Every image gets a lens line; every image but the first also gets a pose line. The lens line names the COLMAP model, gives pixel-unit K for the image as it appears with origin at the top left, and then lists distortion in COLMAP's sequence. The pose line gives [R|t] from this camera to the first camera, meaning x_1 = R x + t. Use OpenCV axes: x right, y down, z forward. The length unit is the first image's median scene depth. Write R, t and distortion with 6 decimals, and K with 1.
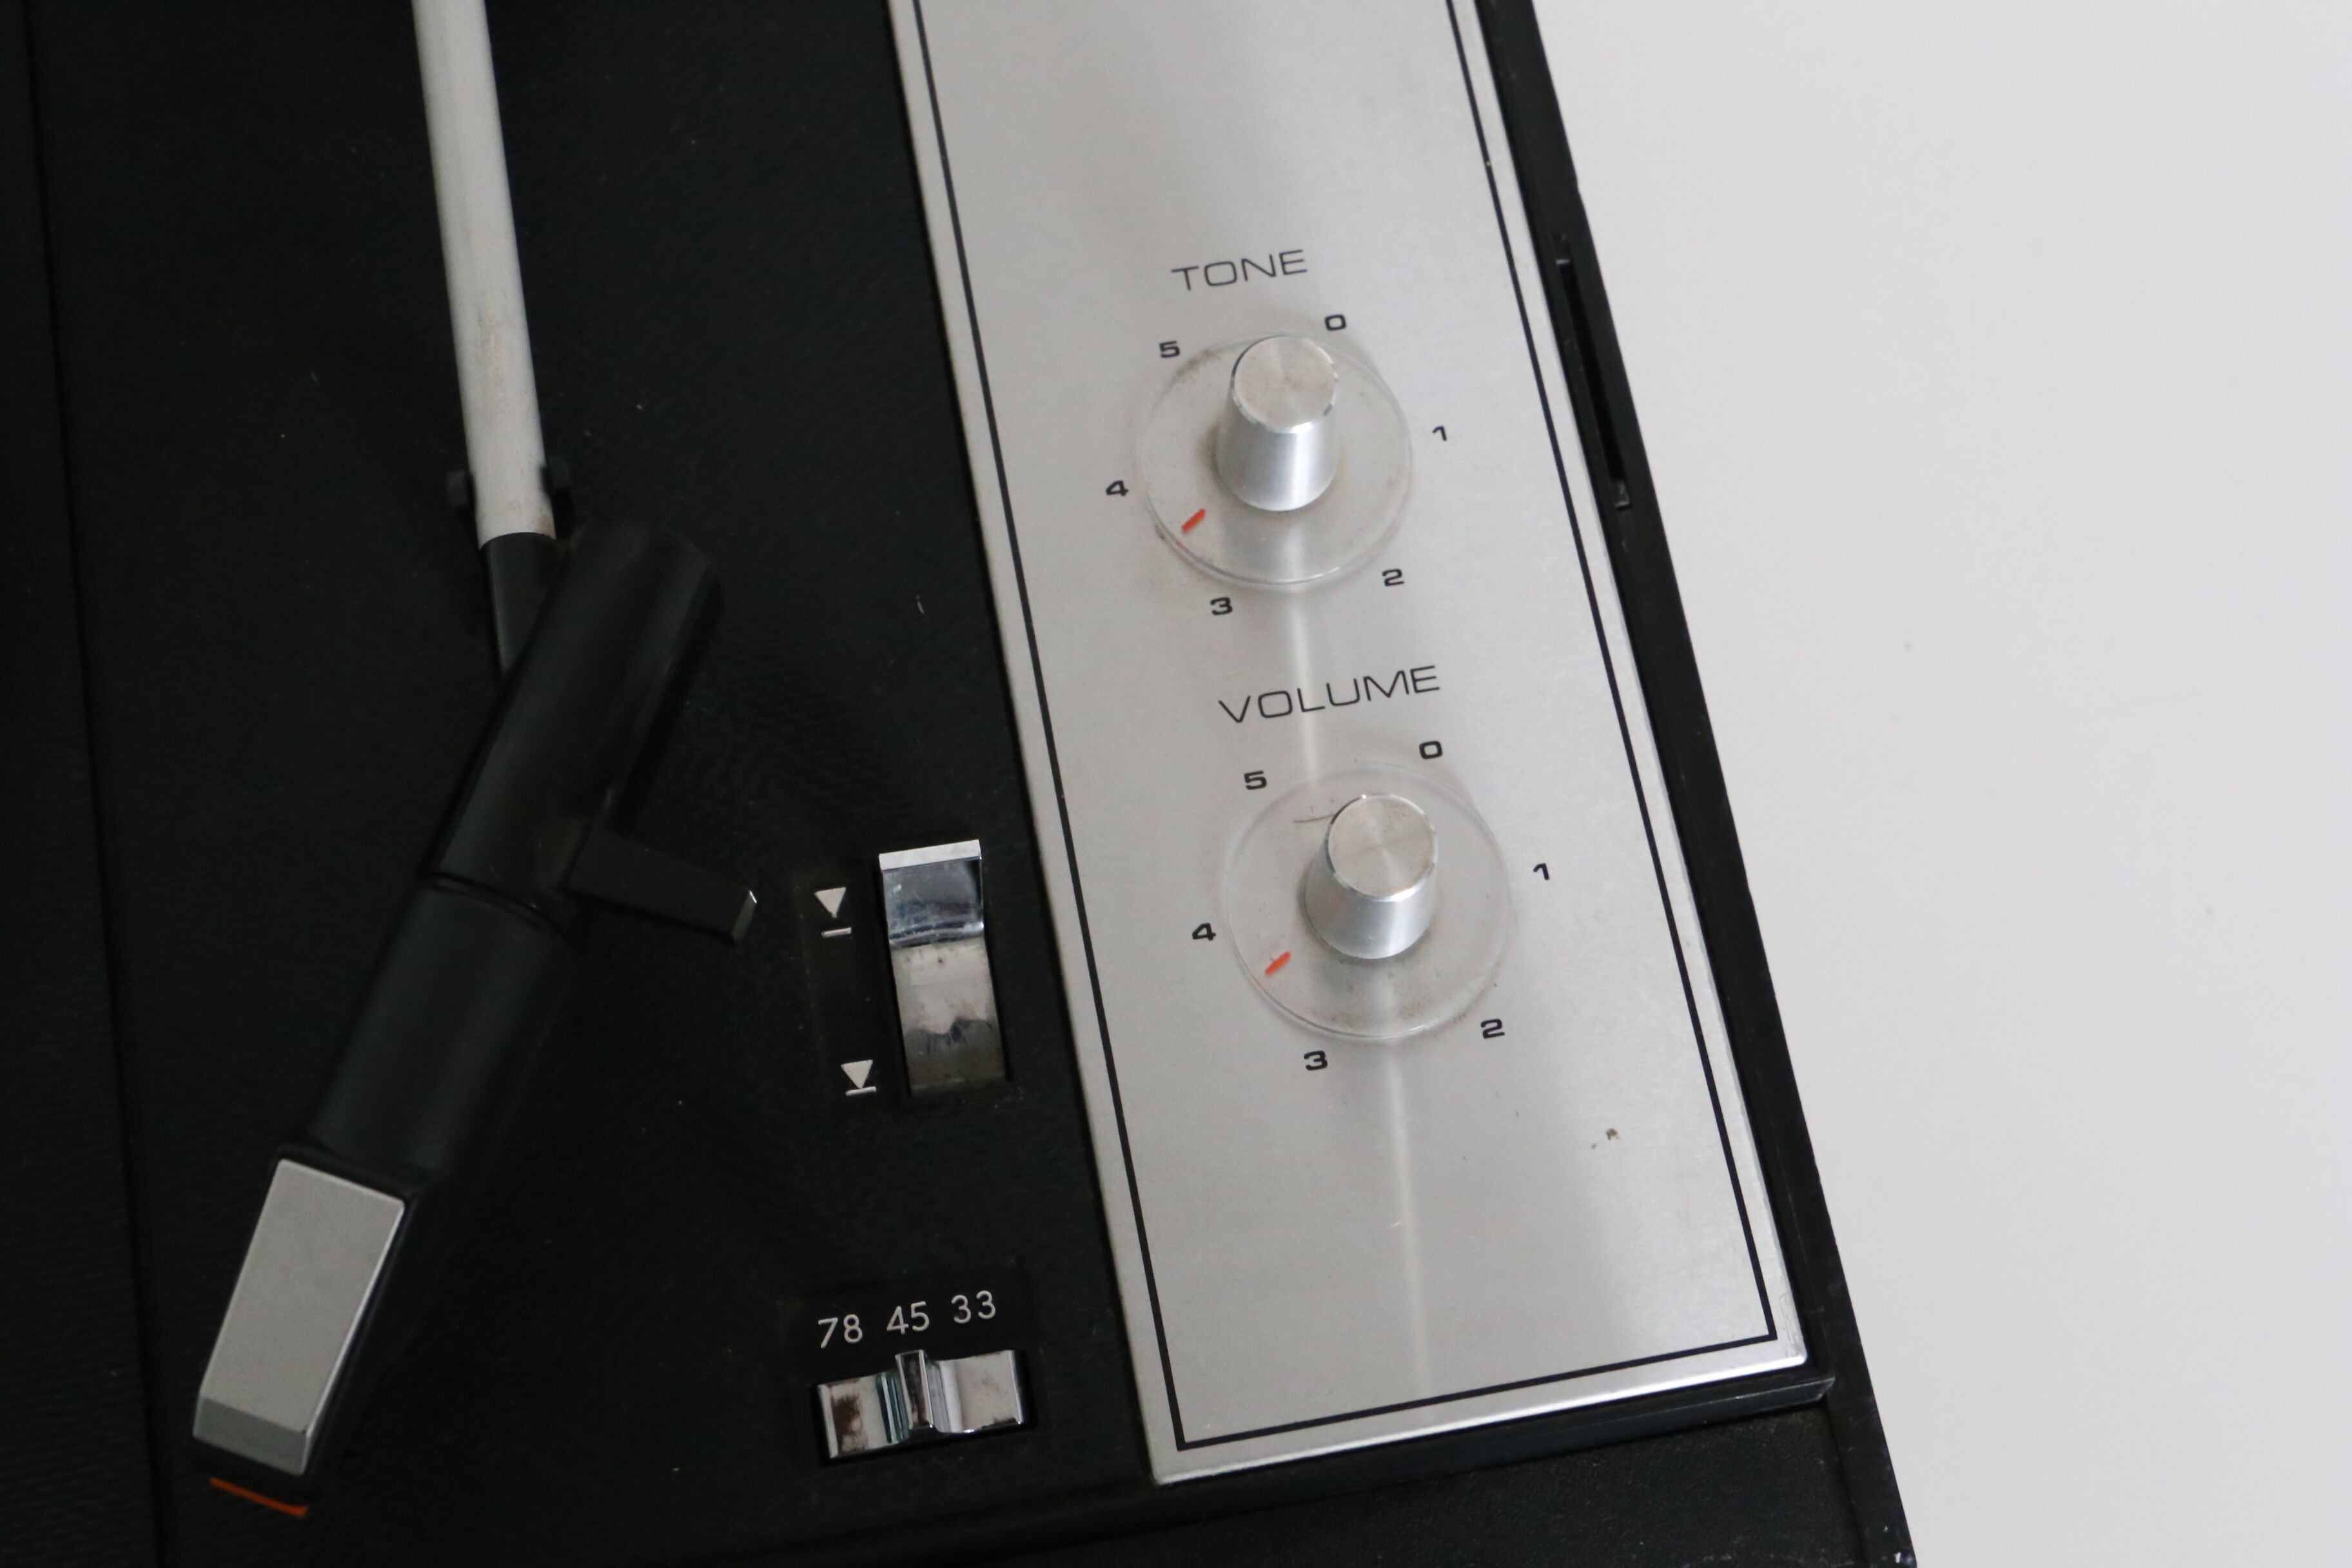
lens RADIAL K [[3294.0, 0, 1176.0], [0, 3294.0, 784.0], [0, 0, 1]] dist [-0.018753, -0.028183]
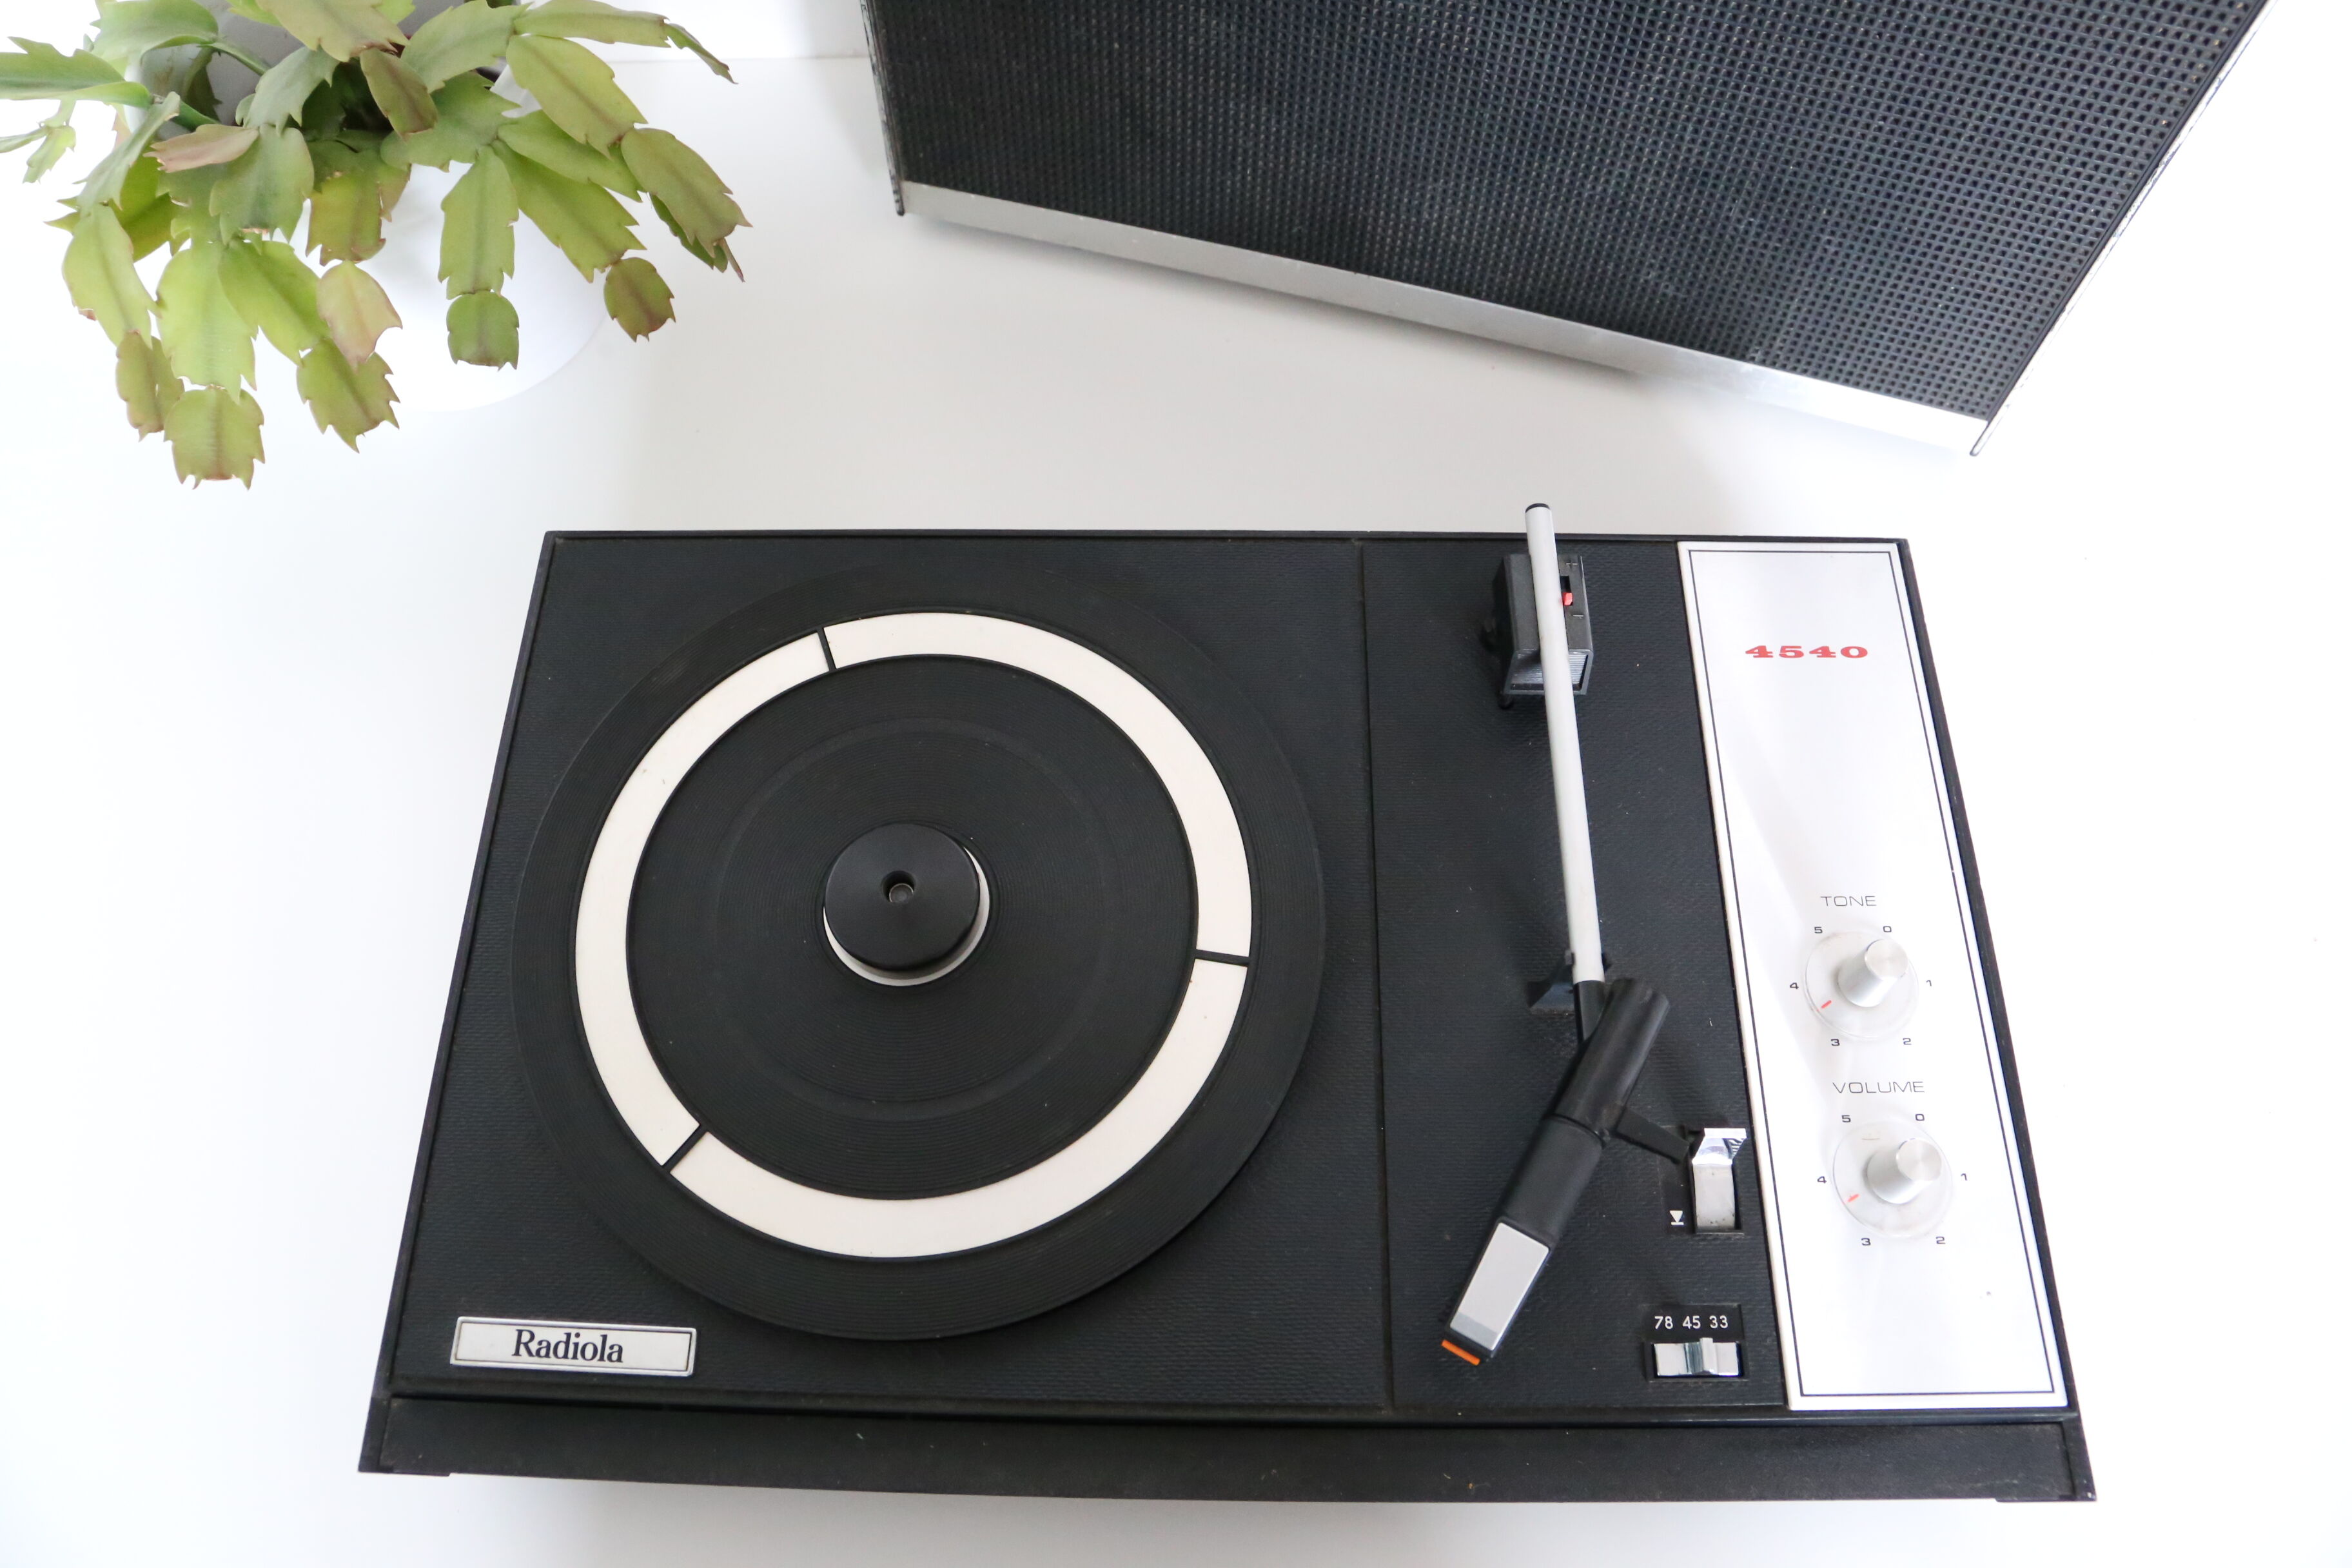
lens RADIAL K [[1692.1, 0, 1176.0], [0, 1692.1, 784.0], [0, 0, 1]] dist [-0.061602, -0.000045]
pose [[0.979771, 0.145935, -0.136937, -0.342444], [-0.161001, 0.981219, -0.106248, -0.034264], [0.118859, 0.126145, 0.984865, -0.304932]]
